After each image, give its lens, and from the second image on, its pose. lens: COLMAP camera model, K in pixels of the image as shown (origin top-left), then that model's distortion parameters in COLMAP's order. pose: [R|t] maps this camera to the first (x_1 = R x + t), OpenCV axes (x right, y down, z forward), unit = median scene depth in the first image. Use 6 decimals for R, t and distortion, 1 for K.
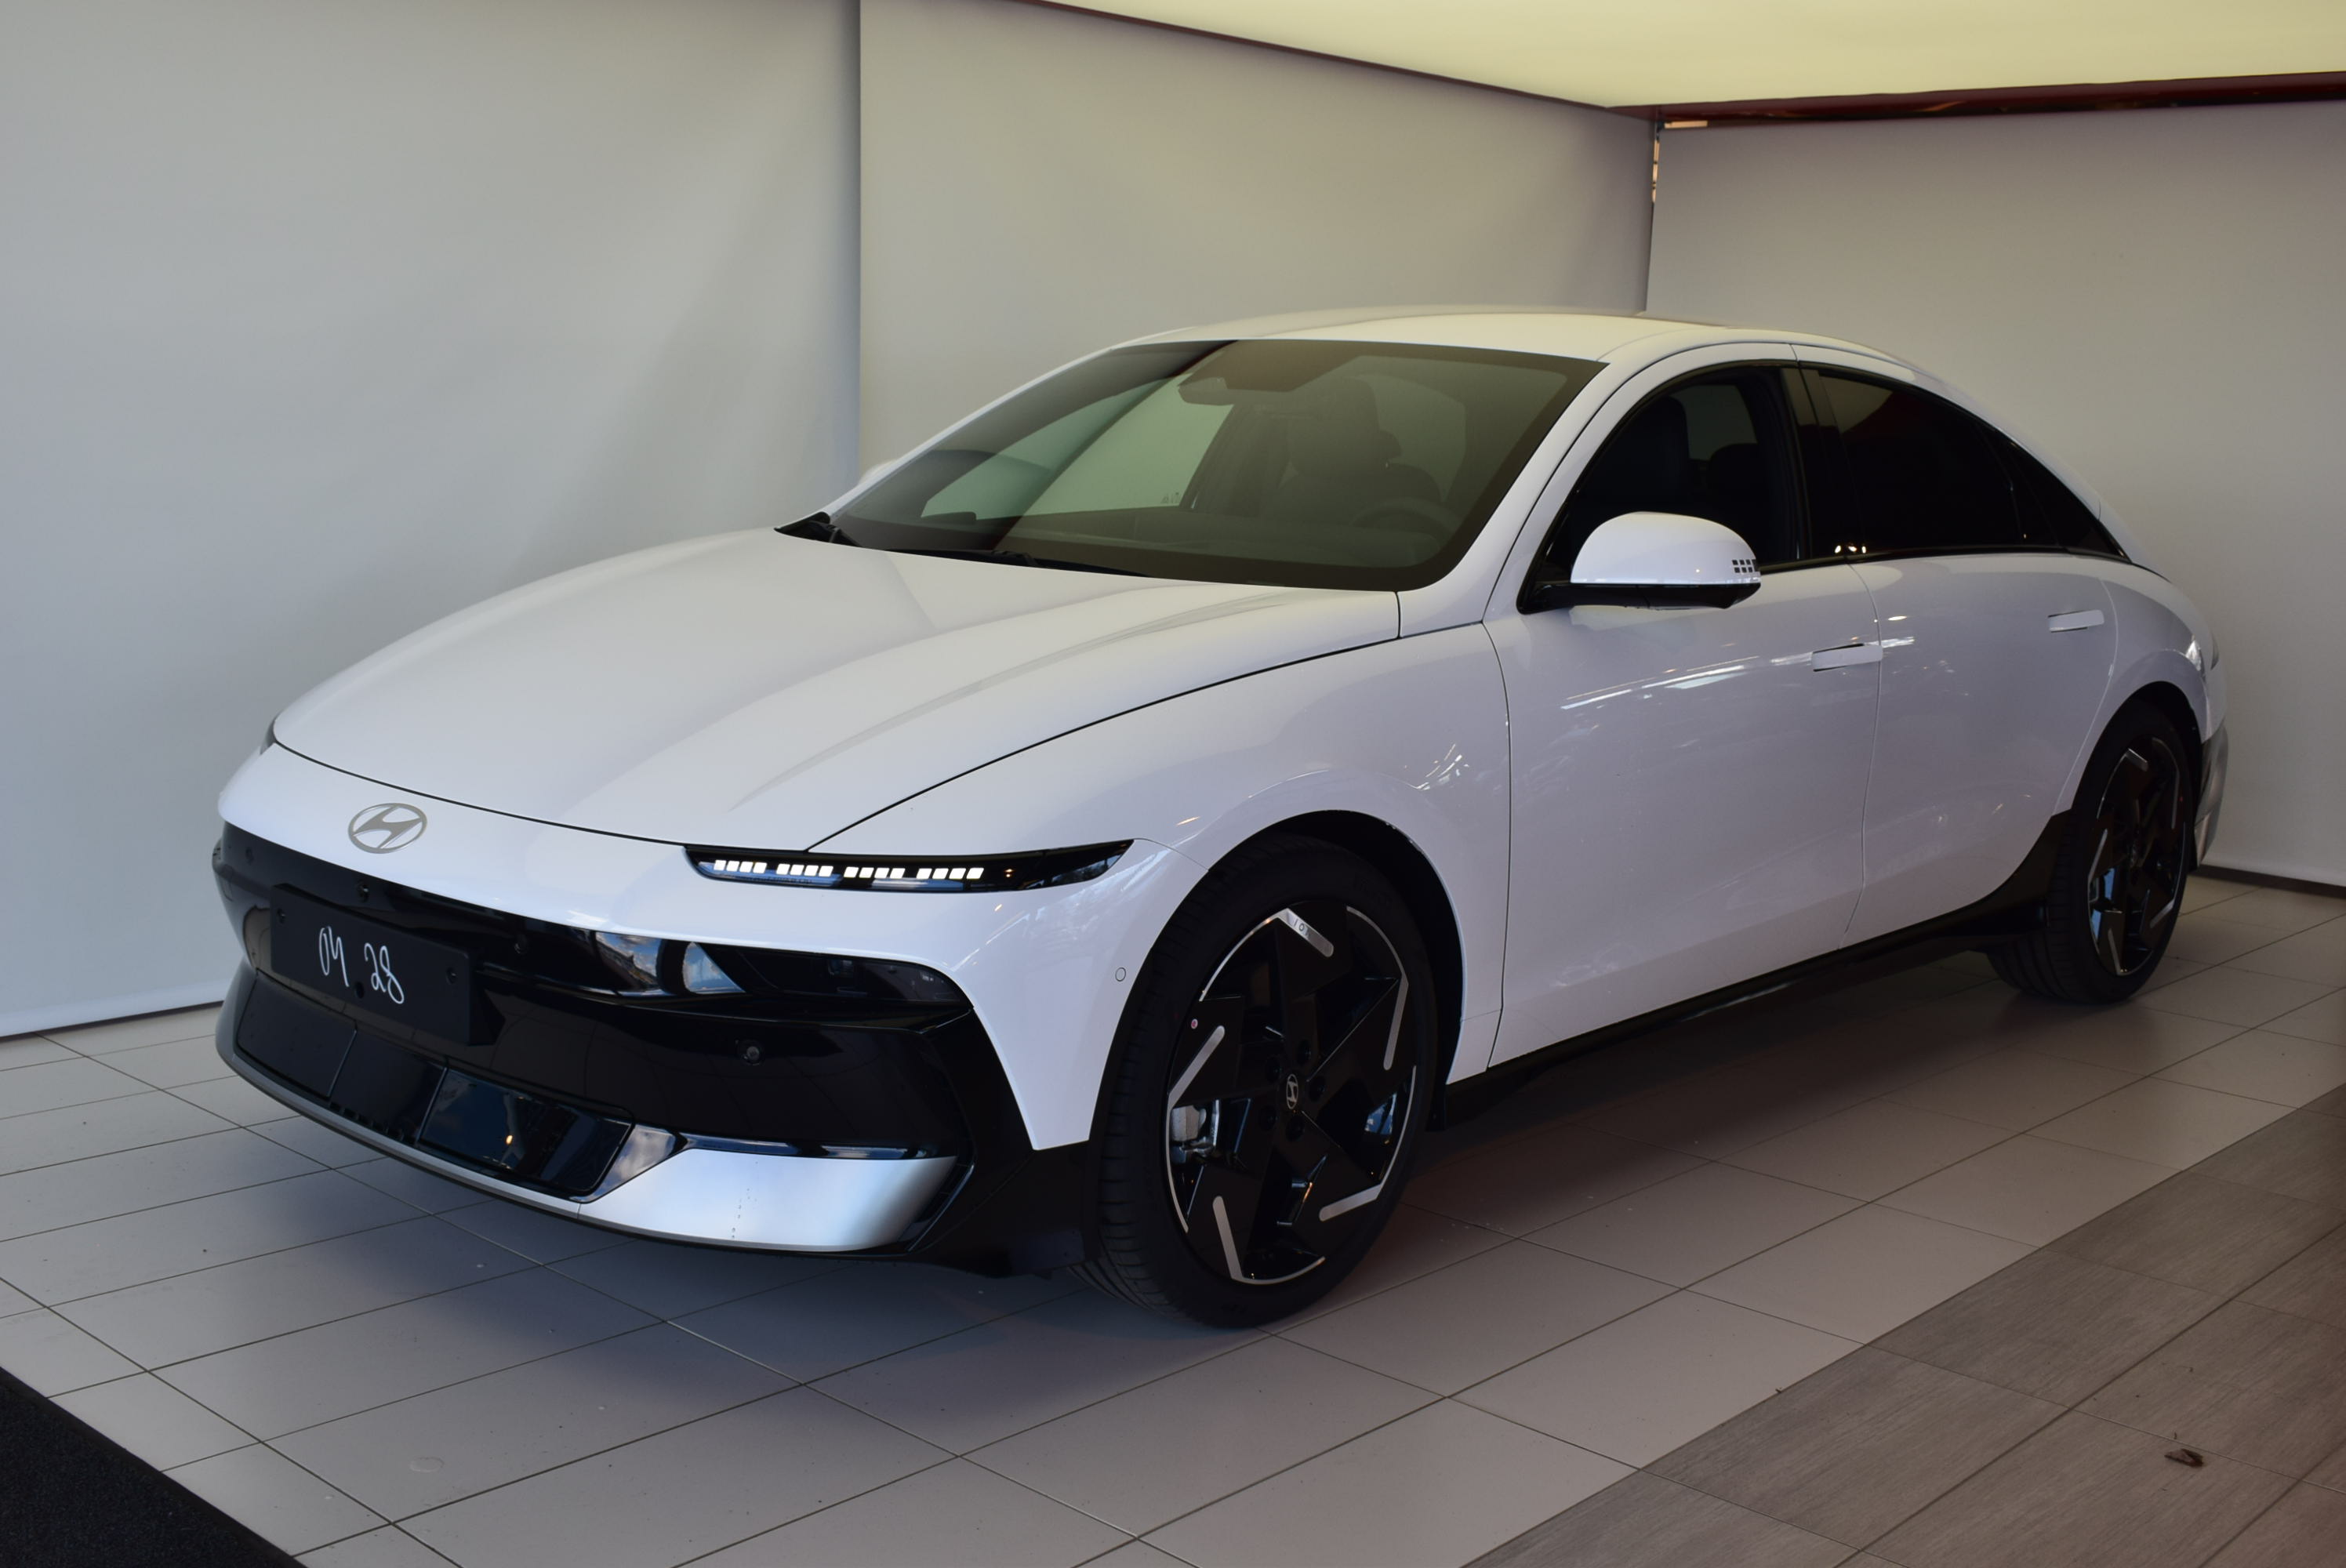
lens RADIAL K [[2488.6, 0, 1173.0], [0, 2488.6, 784.0], [0, 0, 1]] dist [0.006140, -0.012485]
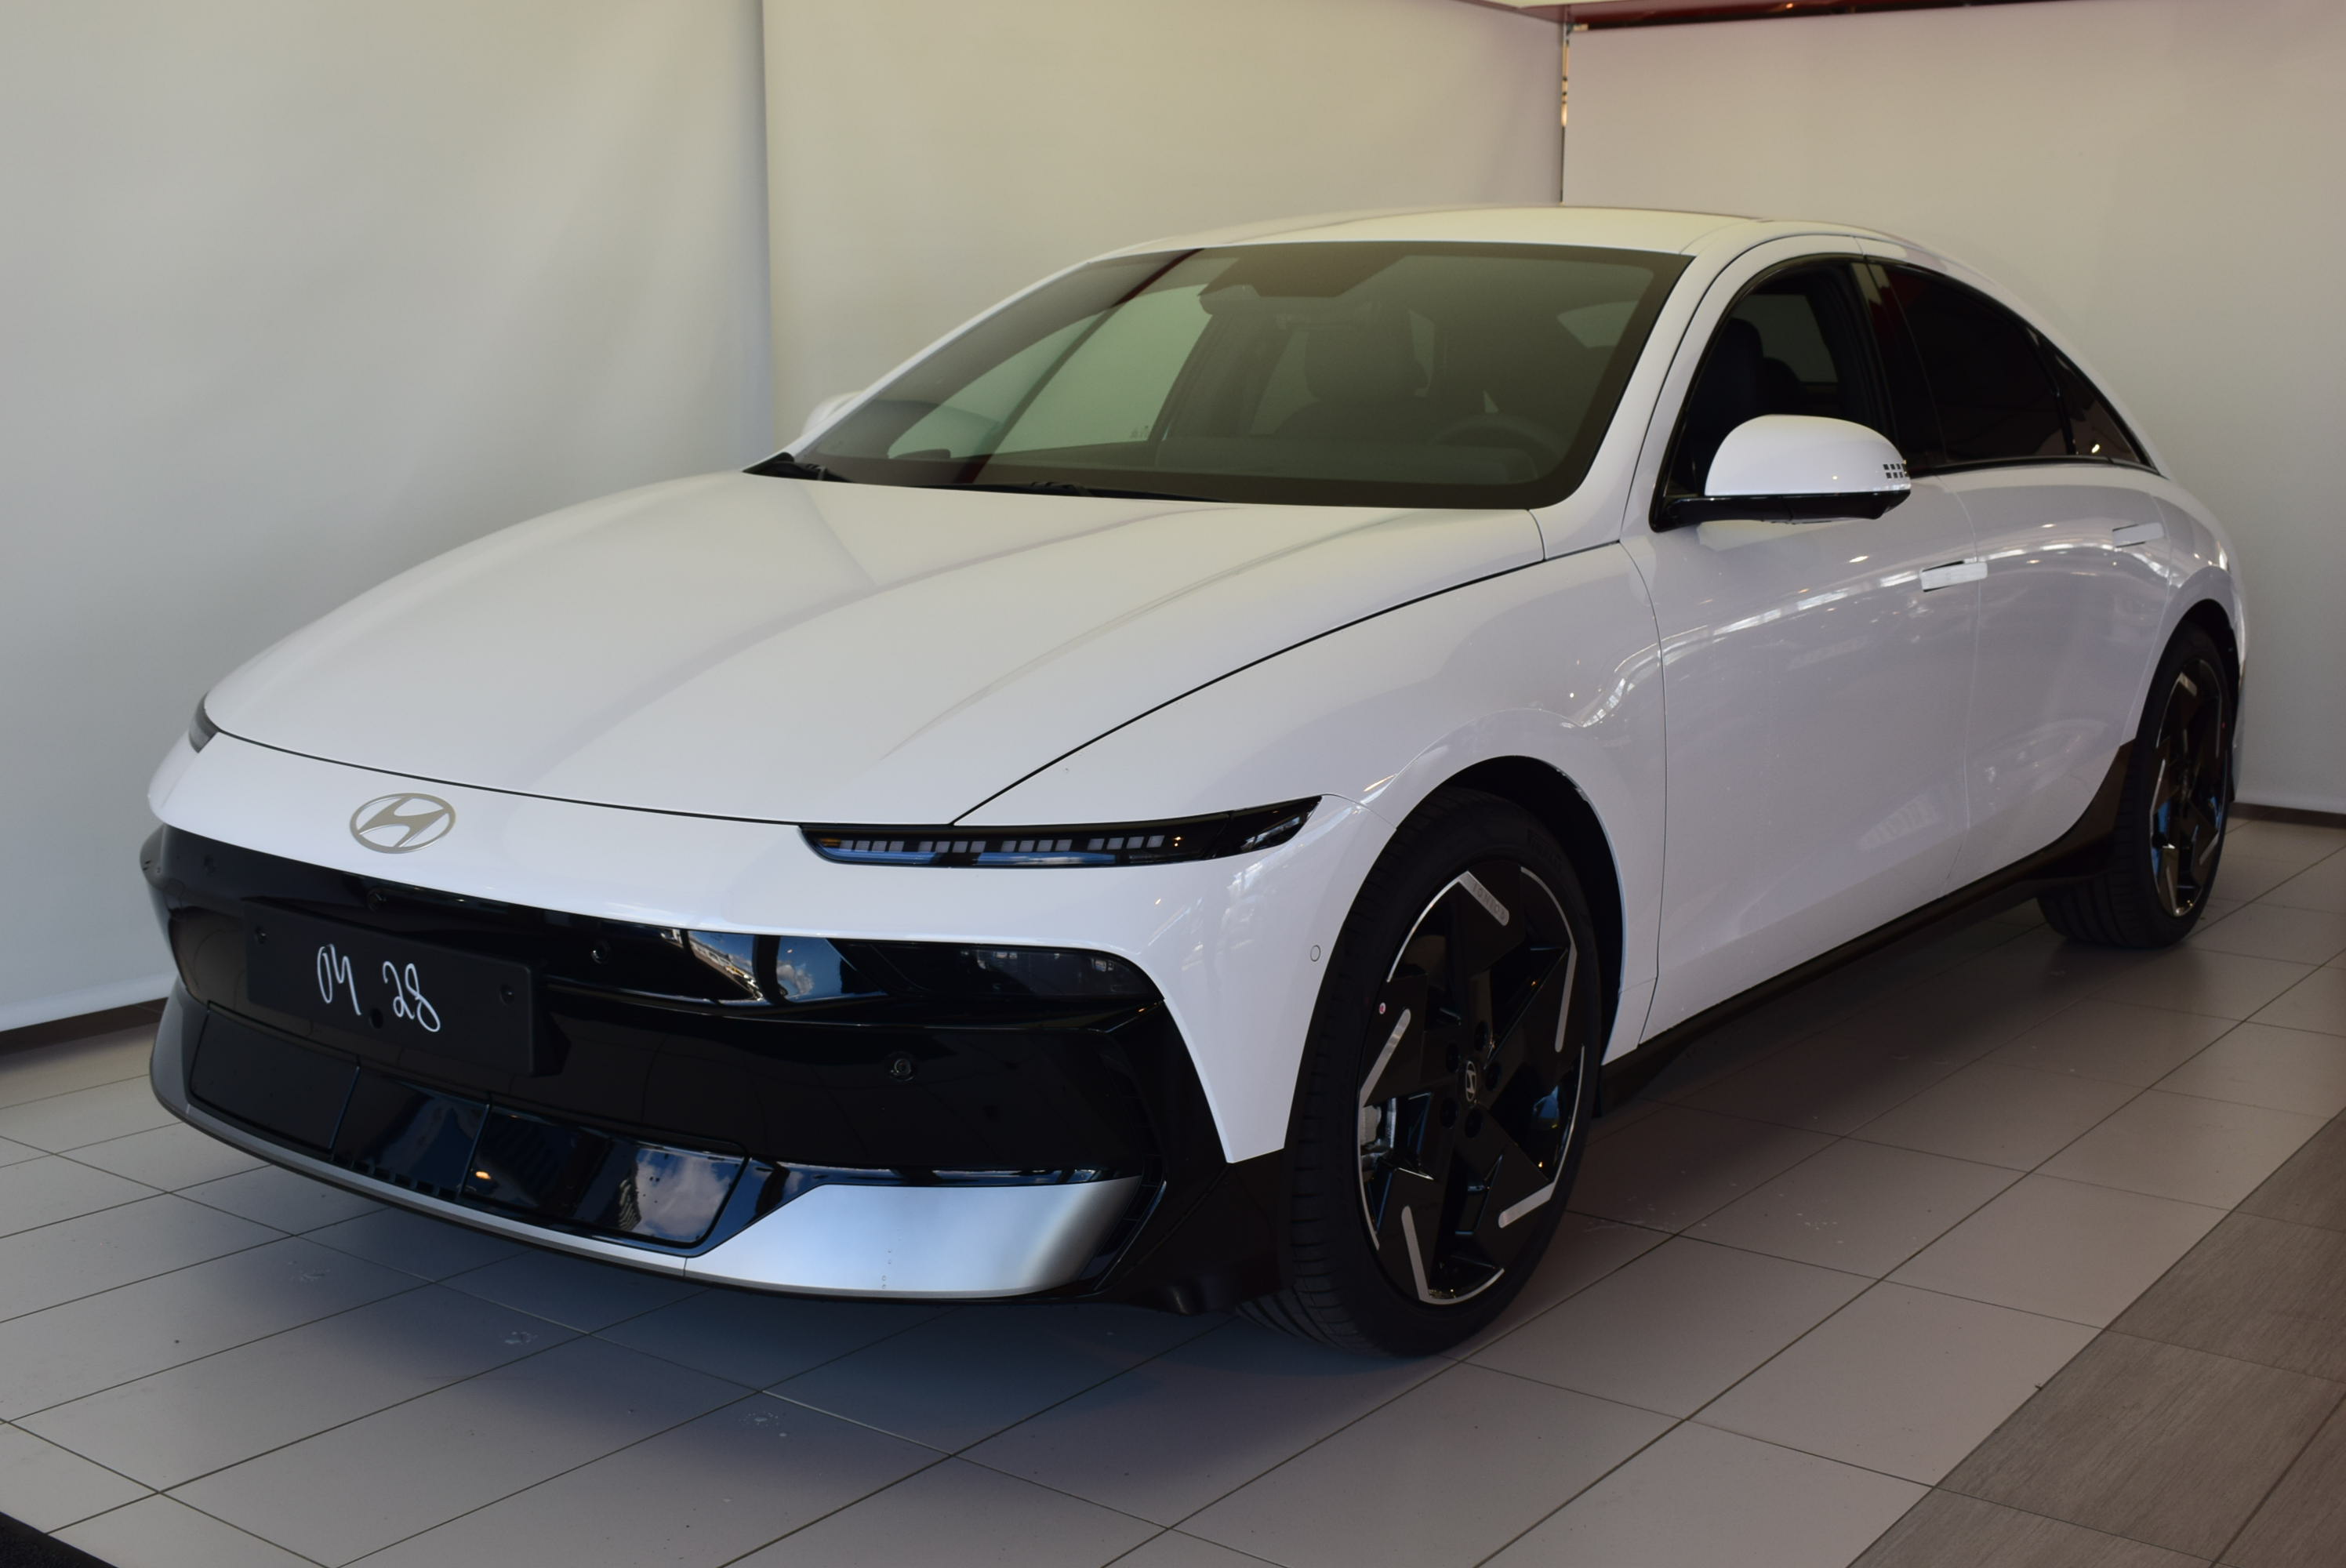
lens RADIAL K [[2635.6, 0, 1173.0], [0, 2635.6, 784.0], [0, 0, 1]] dist [-0.013302, 0.005154]
pose [[0.993823, -0.041302, 0.103005, -0.146311], [0.040913, 0.999145, 0.005885, 0.009865], [-0.103160, -0.001634, 0.994663, 0.093909]]
